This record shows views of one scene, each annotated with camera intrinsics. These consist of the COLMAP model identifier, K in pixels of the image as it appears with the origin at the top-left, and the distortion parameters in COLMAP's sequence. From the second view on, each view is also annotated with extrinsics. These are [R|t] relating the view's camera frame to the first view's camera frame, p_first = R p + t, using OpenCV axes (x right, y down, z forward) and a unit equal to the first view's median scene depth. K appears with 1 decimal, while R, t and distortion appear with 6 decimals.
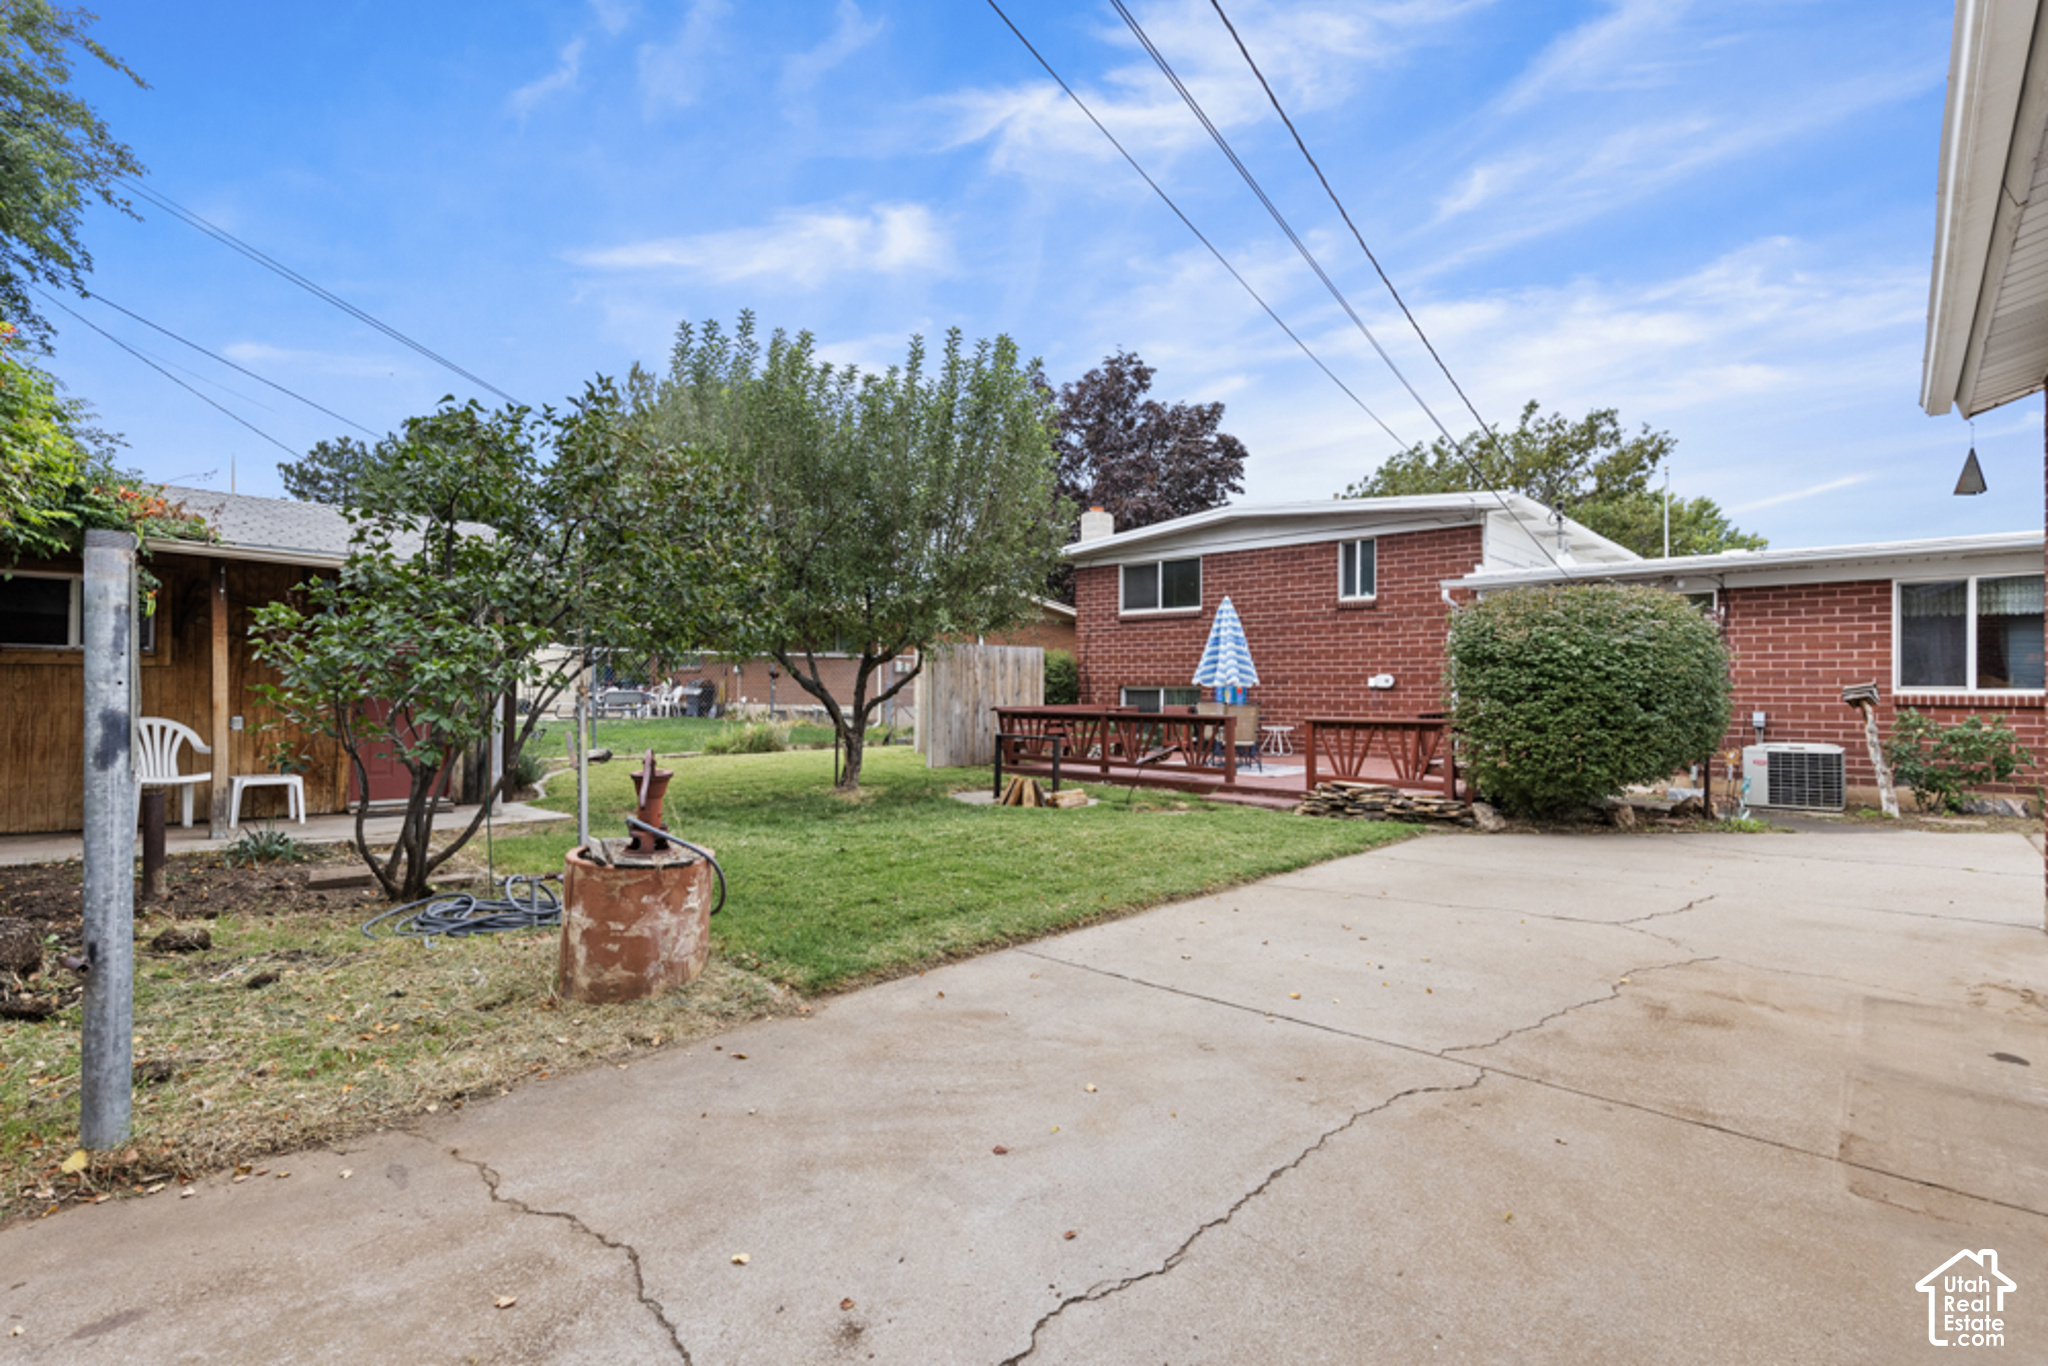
lens RADIAL K [[938.6, 0, 997.6], [0, 938.6, 682.0], [0, 0, 1]] dist [0.007137, -0.000744]
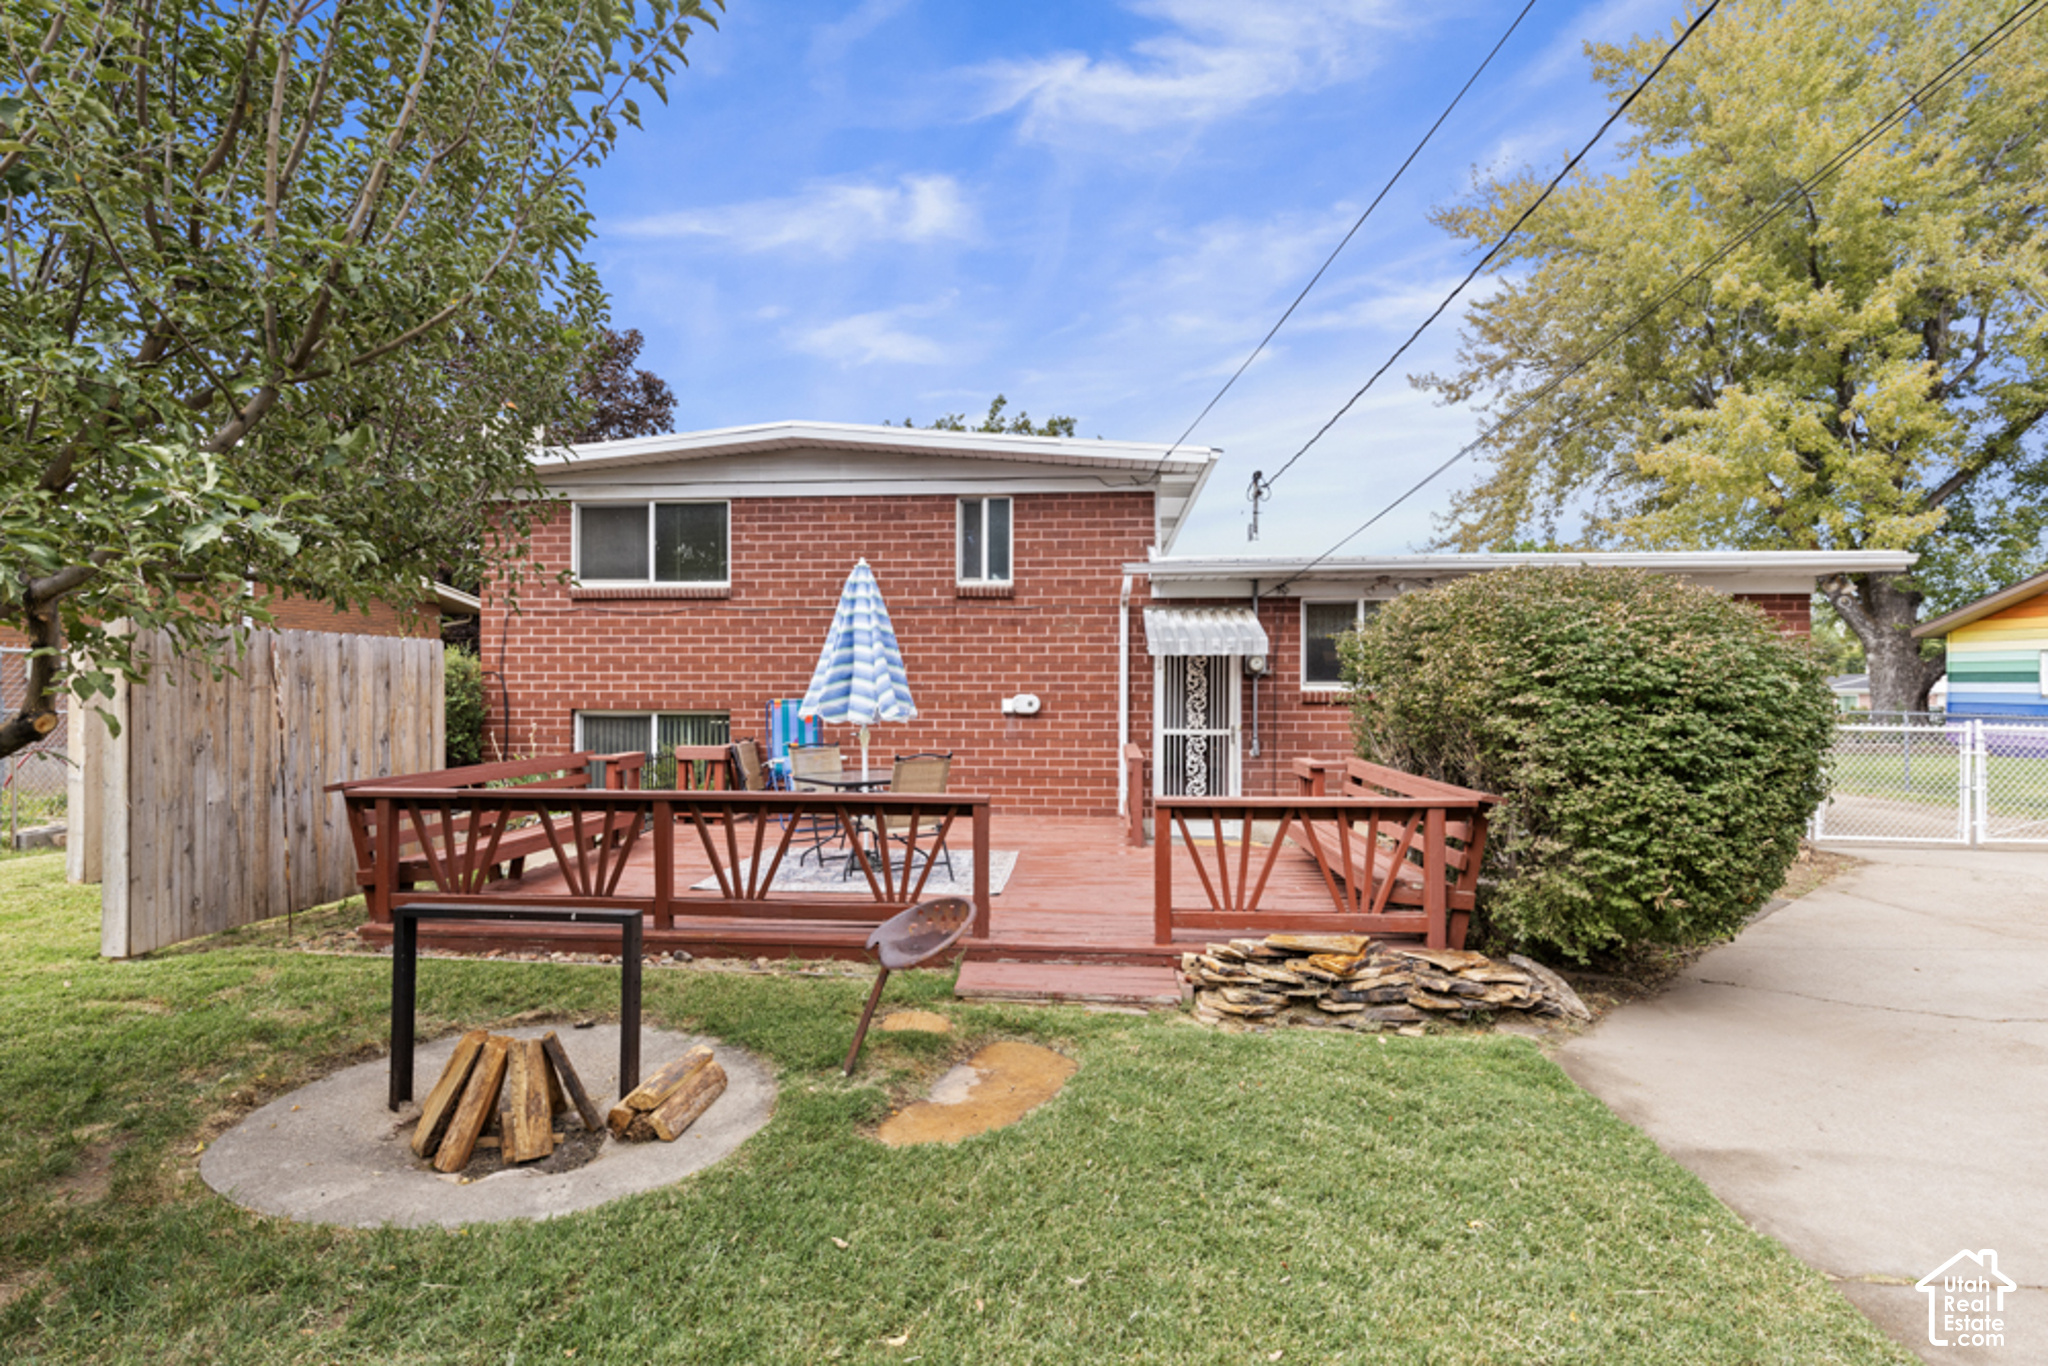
lens RADIAL K [[938.6, 0, 1019.6], [0, 938.6, 684.9], [0, 0, 1]] dist [0.007137, -0.000744]
pose [[0.774202, 0.000903, 0.632938, -0.040751], [-0.002925, 0.999993, 0.002151, -0.022688], [-0.632932, -0.003517, 0.774199, 0.633414]]
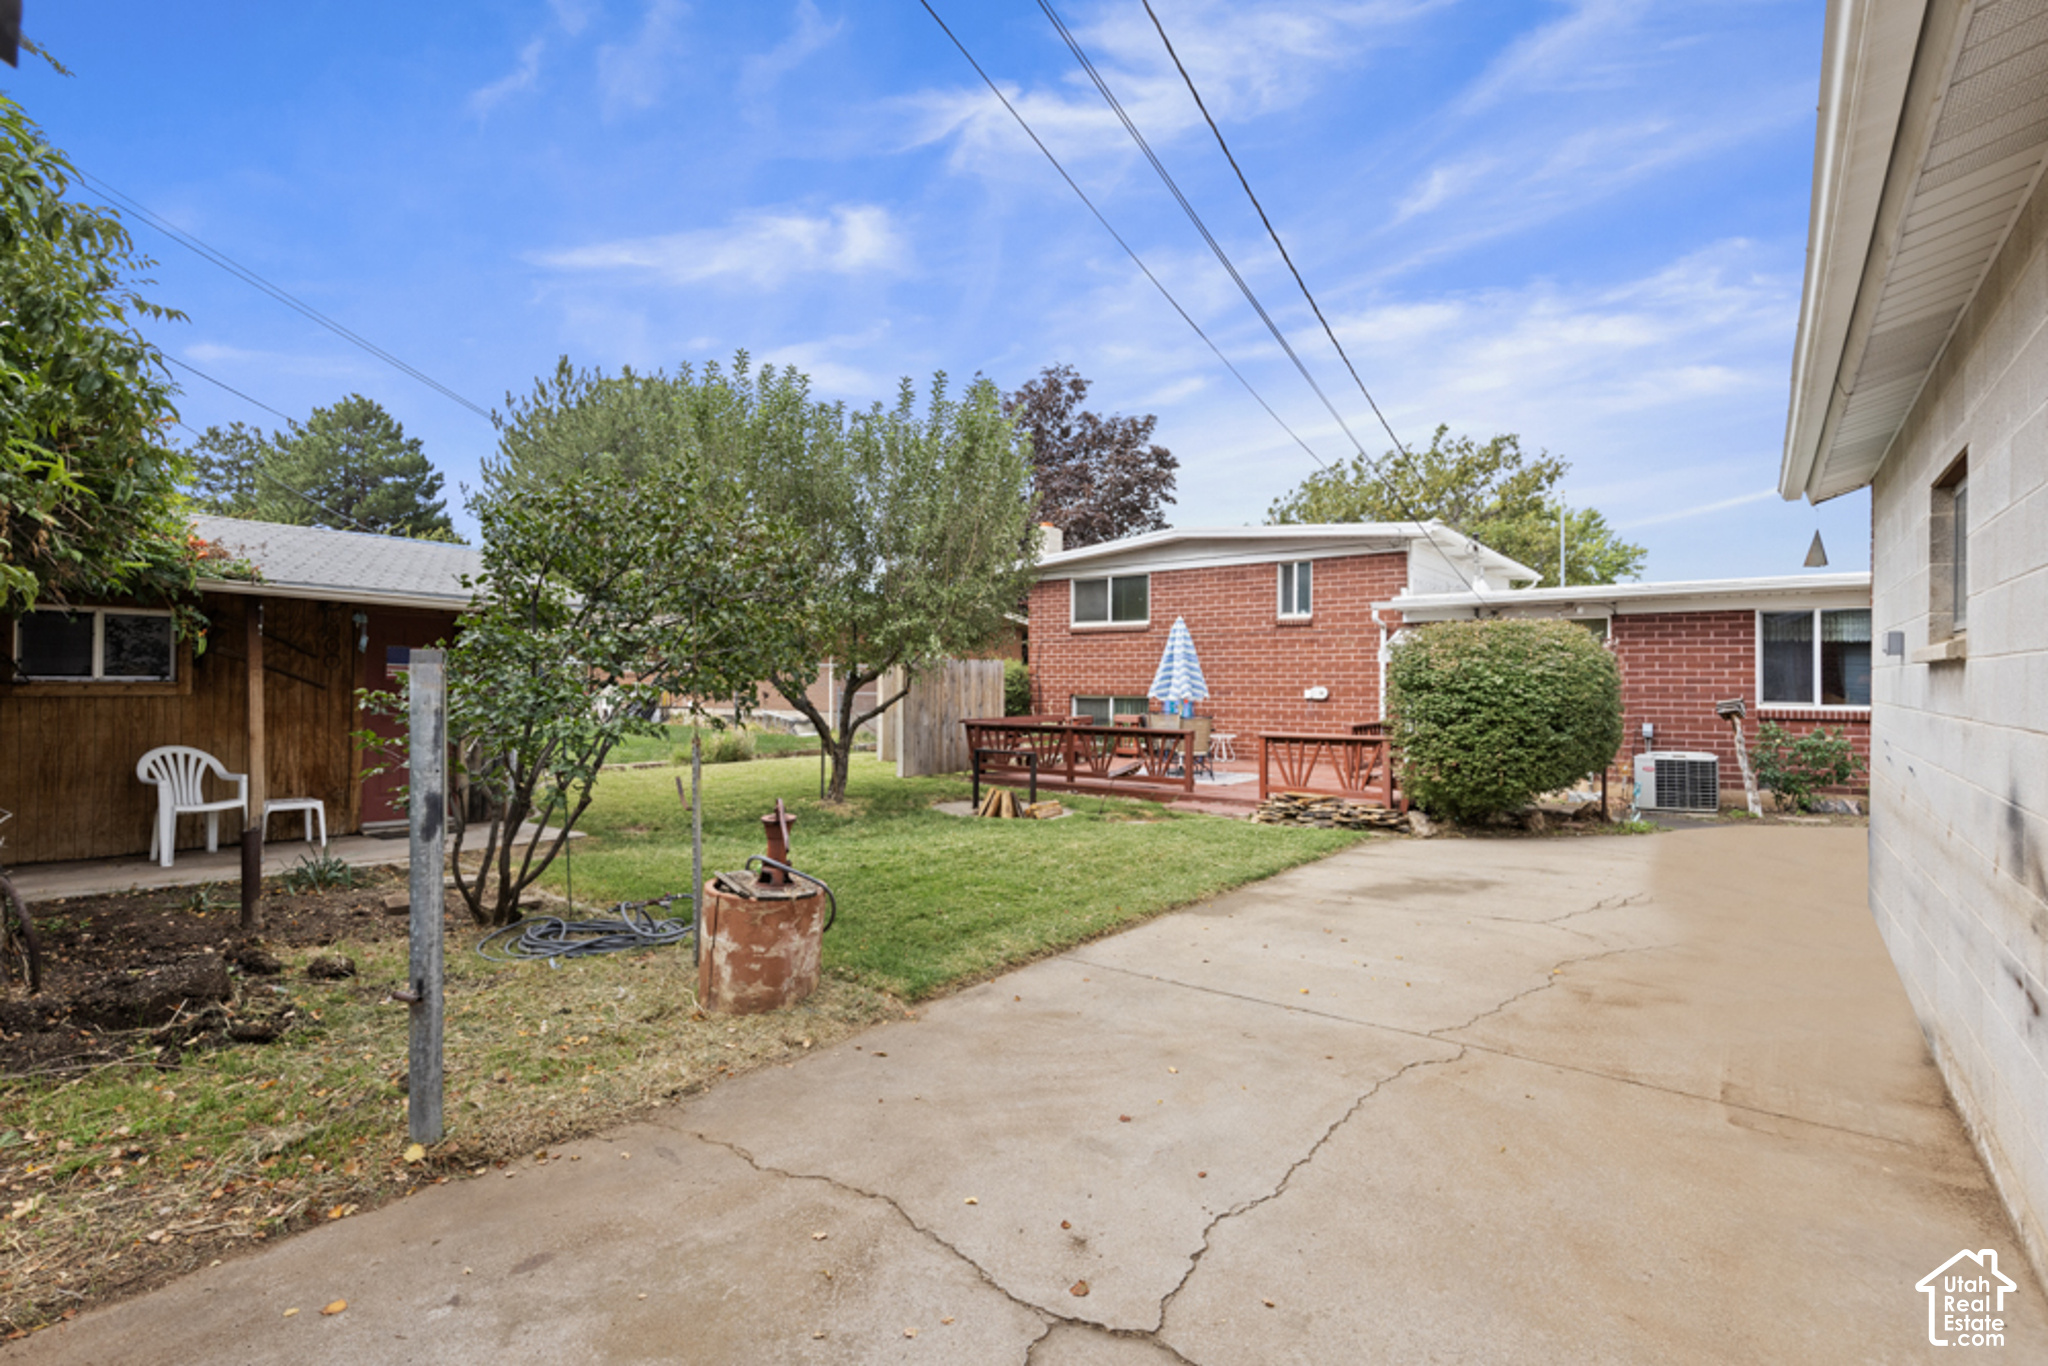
lens RADIAL K [[938.6, 0, 995.9], [0, 938.6, 681.3], [0, 0, 1]] dist [0.007137, -0.000744]
pose [[0.996686, -0.000408, 0.081349, -0.065493], [-0.000021, 0.999986, 0.005274, -0.027633], [-0.081350, -0.005258, 0.996672, -0.067205]]
